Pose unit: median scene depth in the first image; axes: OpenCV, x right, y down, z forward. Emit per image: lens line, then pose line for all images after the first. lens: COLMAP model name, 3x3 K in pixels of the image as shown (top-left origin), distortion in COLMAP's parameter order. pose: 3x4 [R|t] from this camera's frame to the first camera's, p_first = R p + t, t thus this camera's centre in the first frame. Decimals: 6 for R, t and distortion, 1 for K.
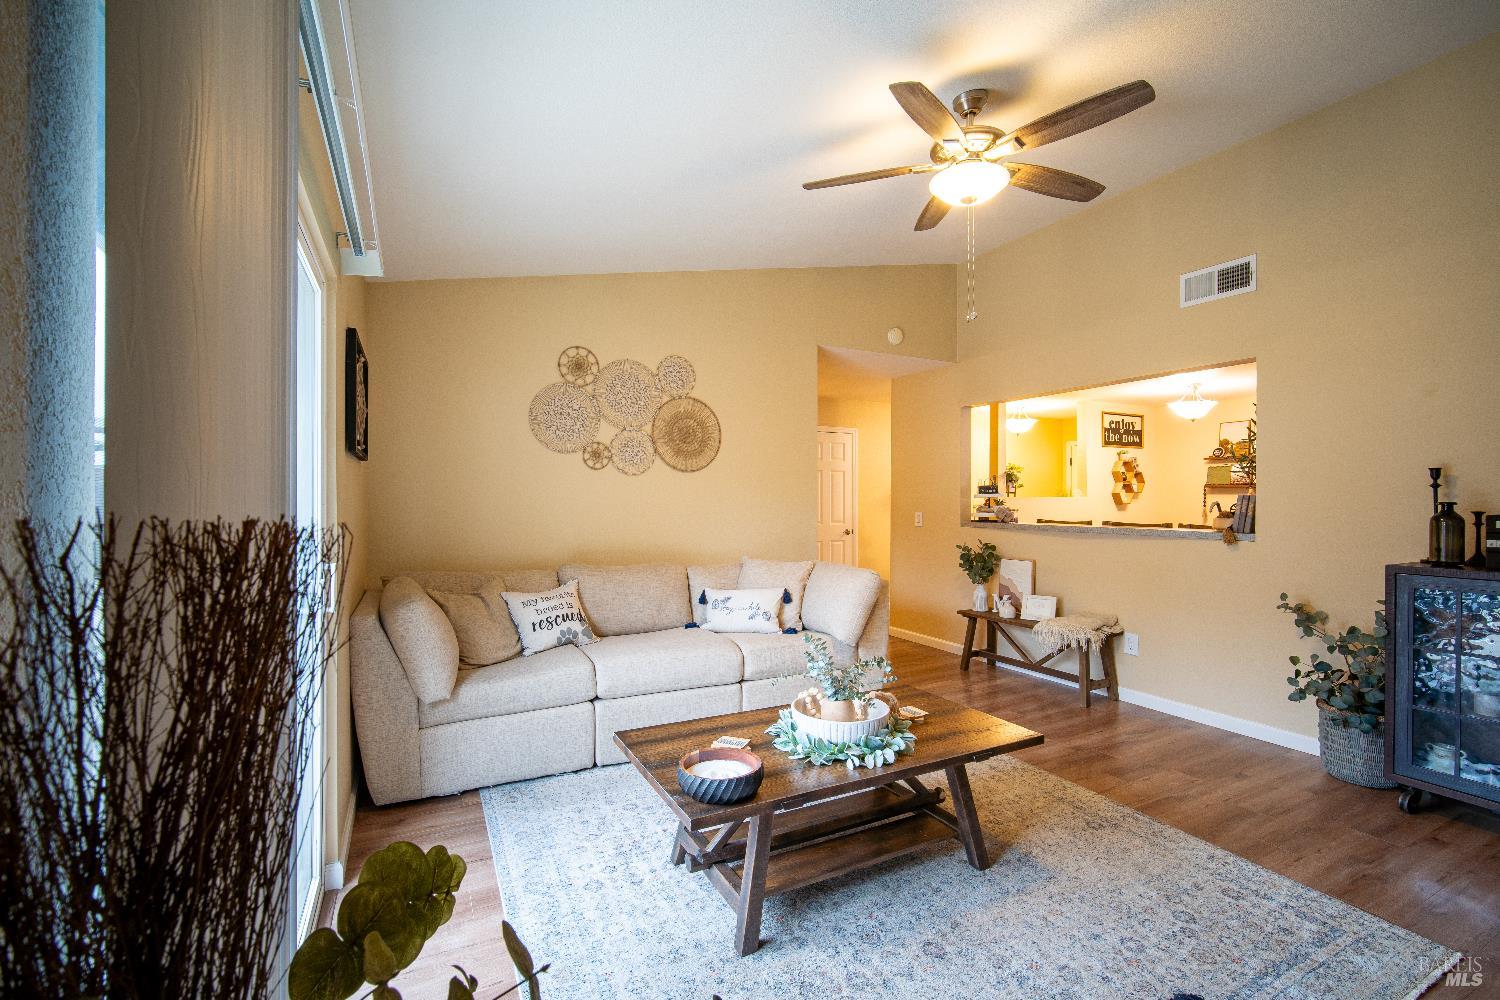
lens RADIAL K [[656.8, 0, 752.4], [0, 656.8, 499.4], [0, 0, 1]] dist [-0.014096, 0.004379]
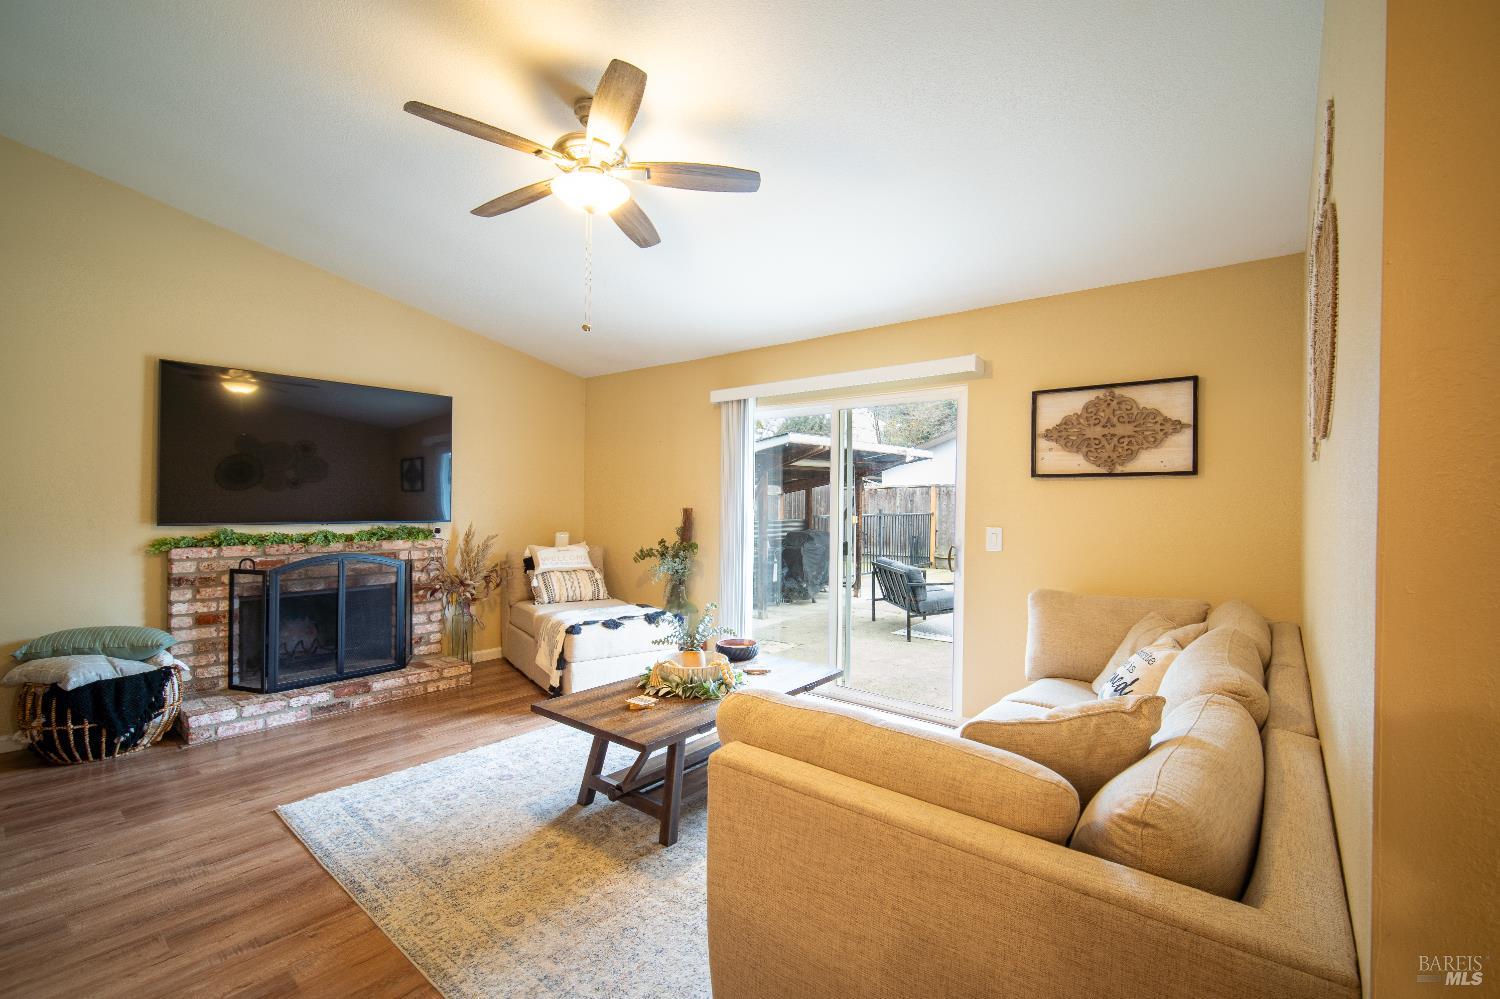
lens RADIAL K [[656.8, 0, 757.9], [0, 656.8, 502.2], [0, 0, 1]] dist [-0.014096, 0.004379]
pose [[-0.917181, -0.011155, -0.398315, 0.309975], [-0.012332, 0.999924, 0.000392, -0.008181], [0.398280, 0.005271, -0.917249, 1.281854]]
